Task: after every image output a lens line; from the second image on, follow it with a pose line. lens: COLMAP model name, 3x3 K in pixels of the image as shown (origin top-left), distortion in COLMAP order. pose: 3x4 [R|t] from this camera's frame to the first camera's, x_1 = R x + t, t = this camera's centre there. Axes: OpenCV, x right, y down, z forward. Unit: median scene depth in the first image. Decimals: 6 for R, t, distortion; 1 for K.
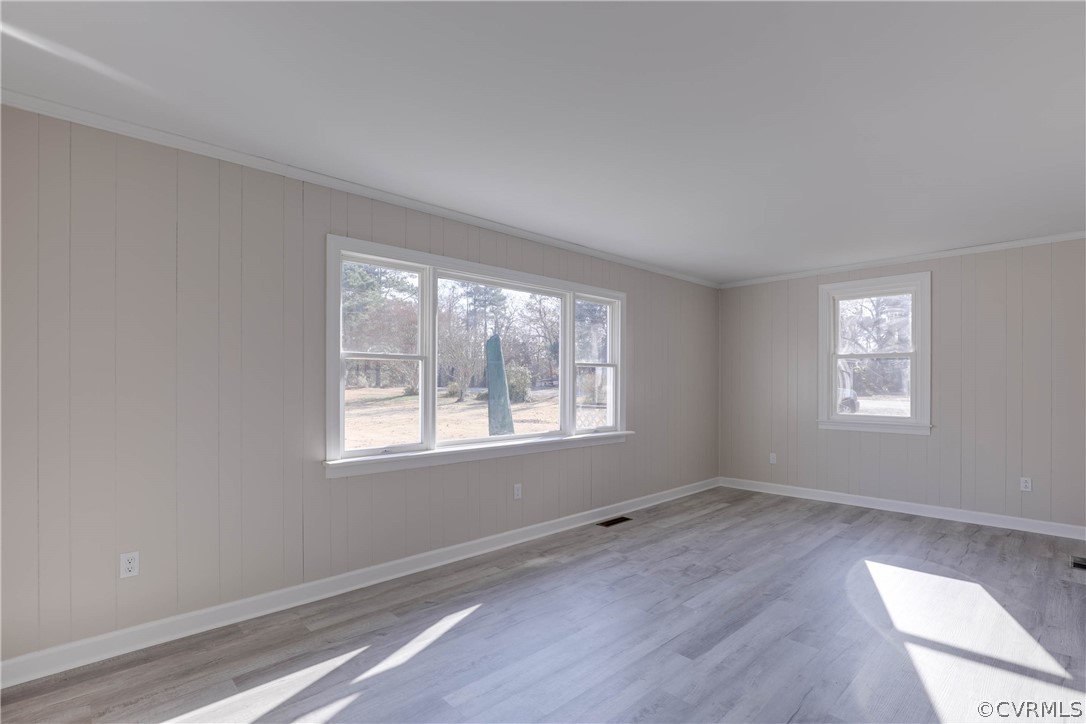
lens RADIAL K [[489.9, 0, 544.6], [0, 489.9, 388.8], [0, 0, 1]] dist [-0.002050, -0.000155]
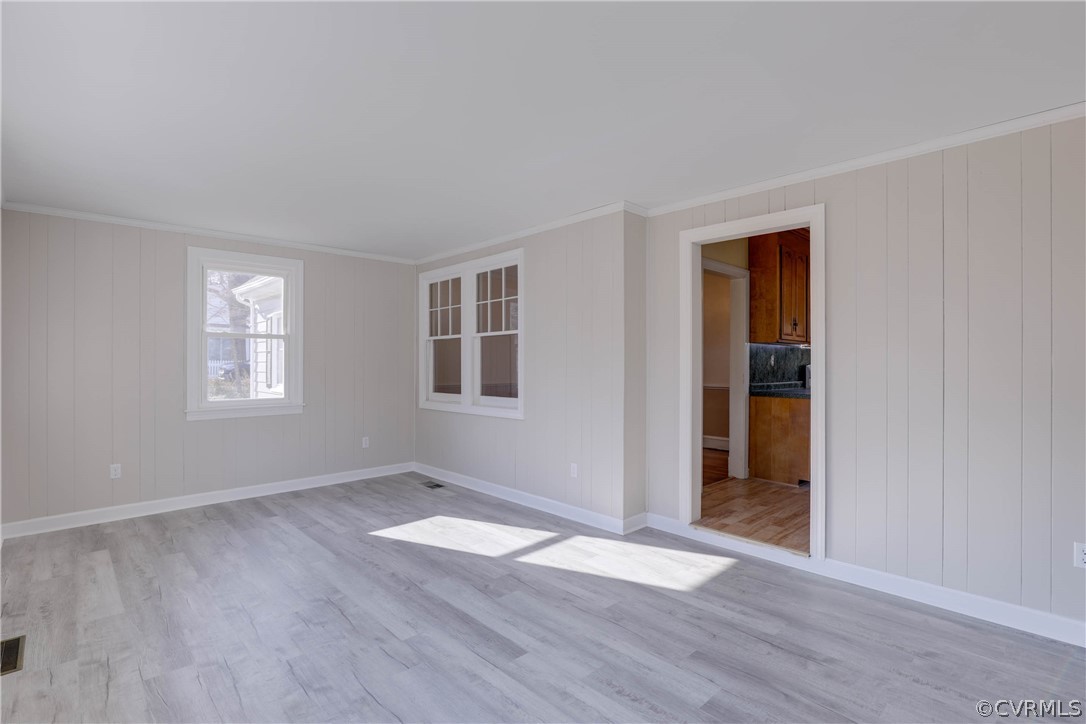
lens RADIAL K [[501.8, 0, 563.9], [0, 501.8, 364.0], [0, 0, 1]] dist [-0.004061, 0.000127]
pose [[0.021776, -0.000601, 0.999763, -0.344213], [0.014357, 0.999897, 0.000288, -0.006305], [-0.999660, 0.014347, 0.021782, 0.454869]]
